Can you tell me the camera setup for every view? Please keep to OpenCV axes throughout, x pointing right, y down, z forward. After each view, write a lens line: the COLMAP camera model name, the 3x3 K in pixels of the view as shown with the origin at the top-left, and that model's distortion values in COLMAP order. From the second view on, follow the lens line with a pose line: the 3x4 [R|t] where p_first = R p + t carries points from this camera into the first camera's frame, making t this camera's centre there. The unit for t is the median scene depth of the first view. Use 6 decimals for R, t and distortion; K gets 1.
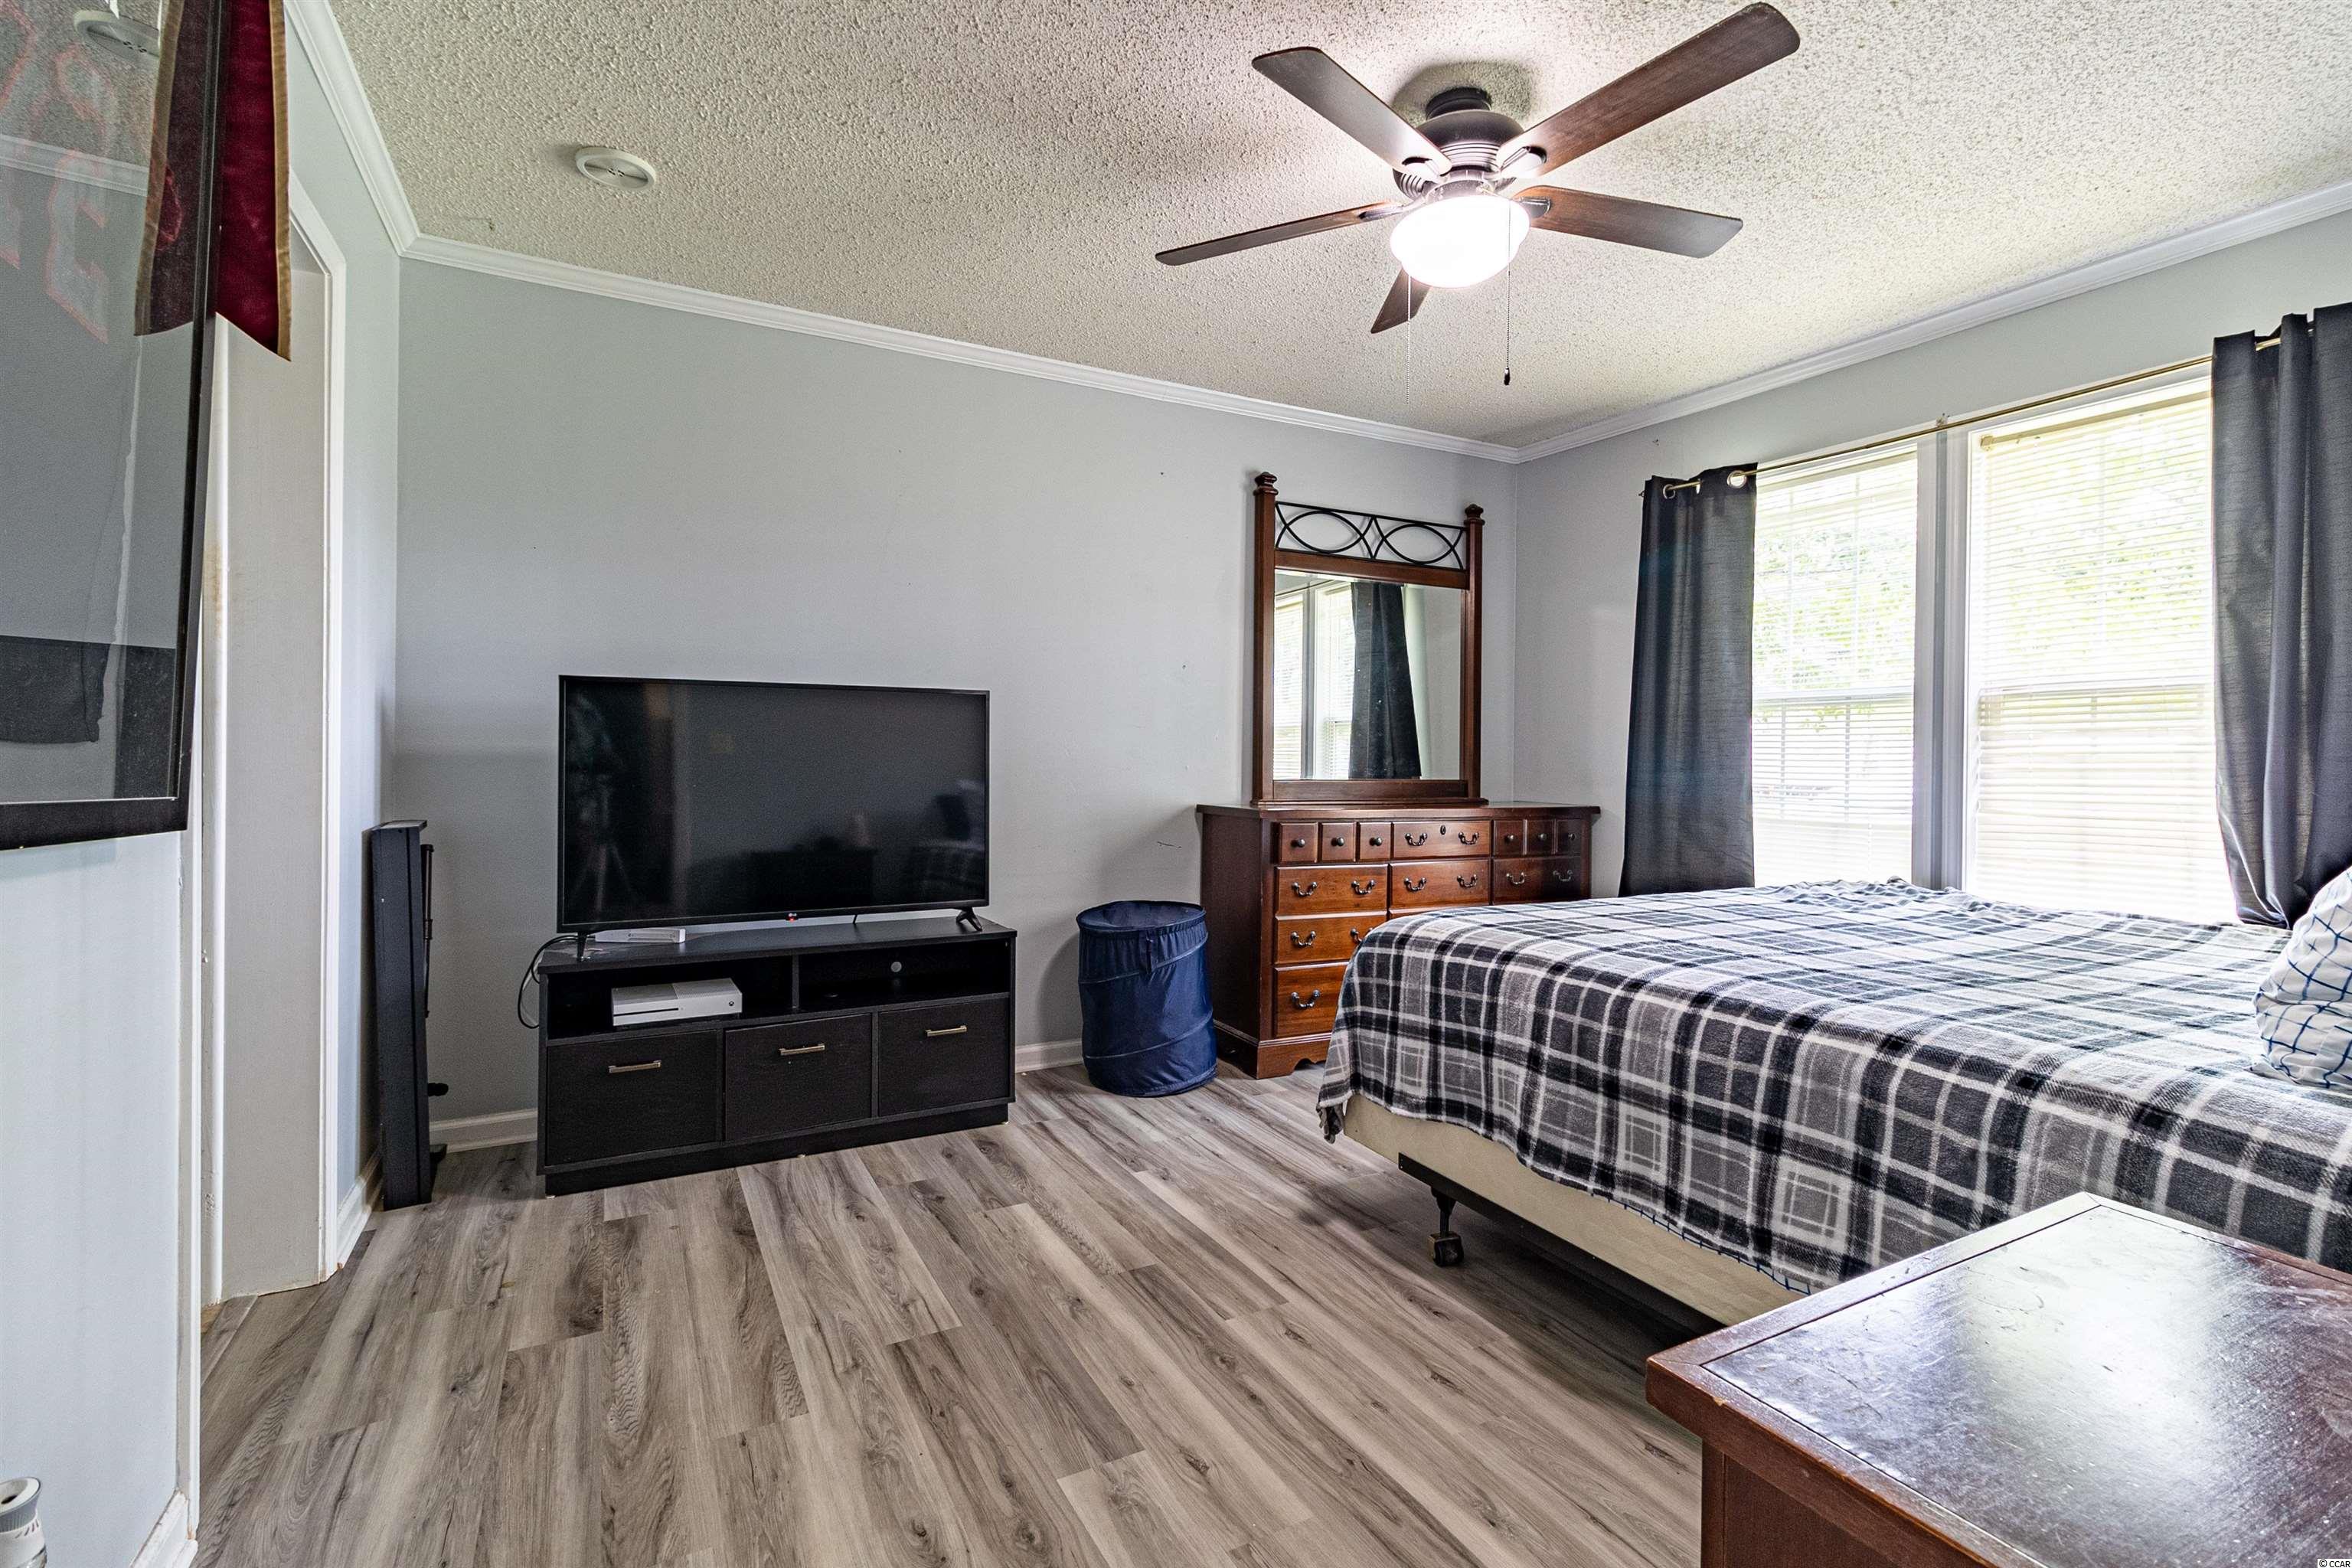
lens RADIAL K [[1085.2, 0, 1194.1], [0, 1085.2, 759.2], [0, 0, 1]] dist [0.004280, 0.001590]
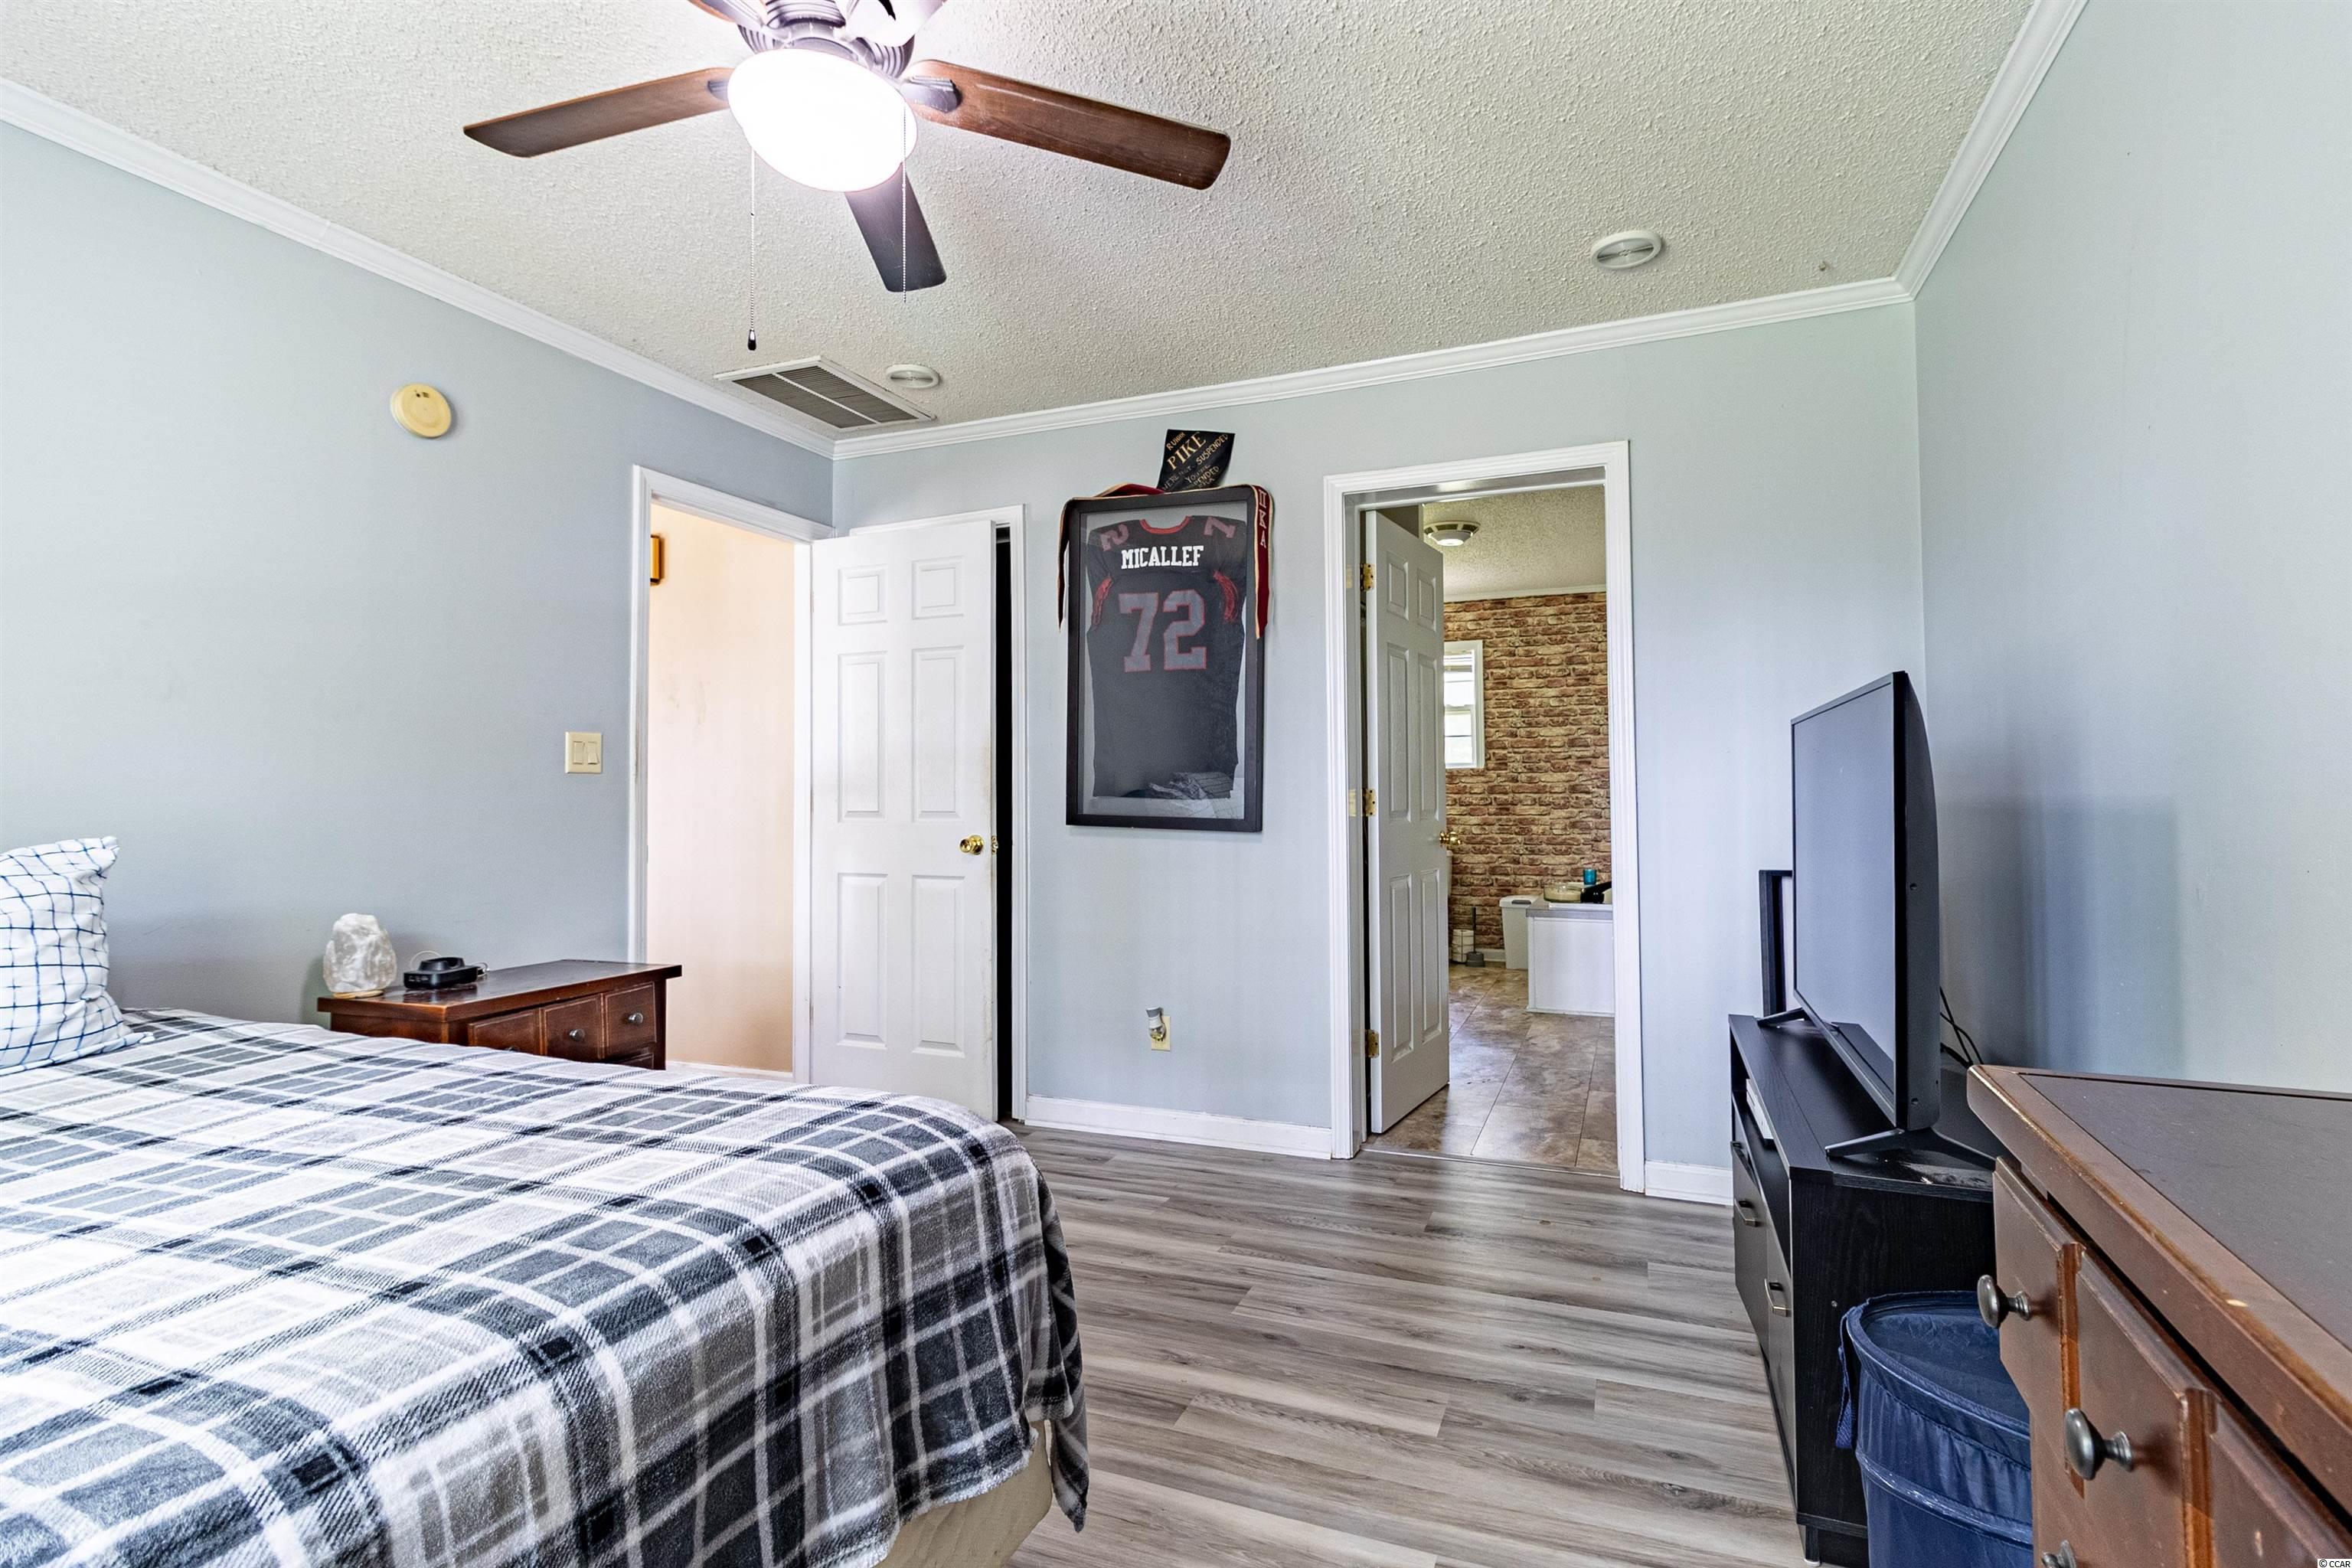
lens RADIAL K [[1085.2, 0, 1194.1], [0, 1085.2, 759.2], [0, 0, 1]] dist [0.004280, 0.001590]
pose [[-0.759238, -0.027970, -0.650211, 0.494036], [-0.006017, 0.999335, -0.035962, -0.009918], [0.650785, -0.023391, -0.758902, 1.617739]]
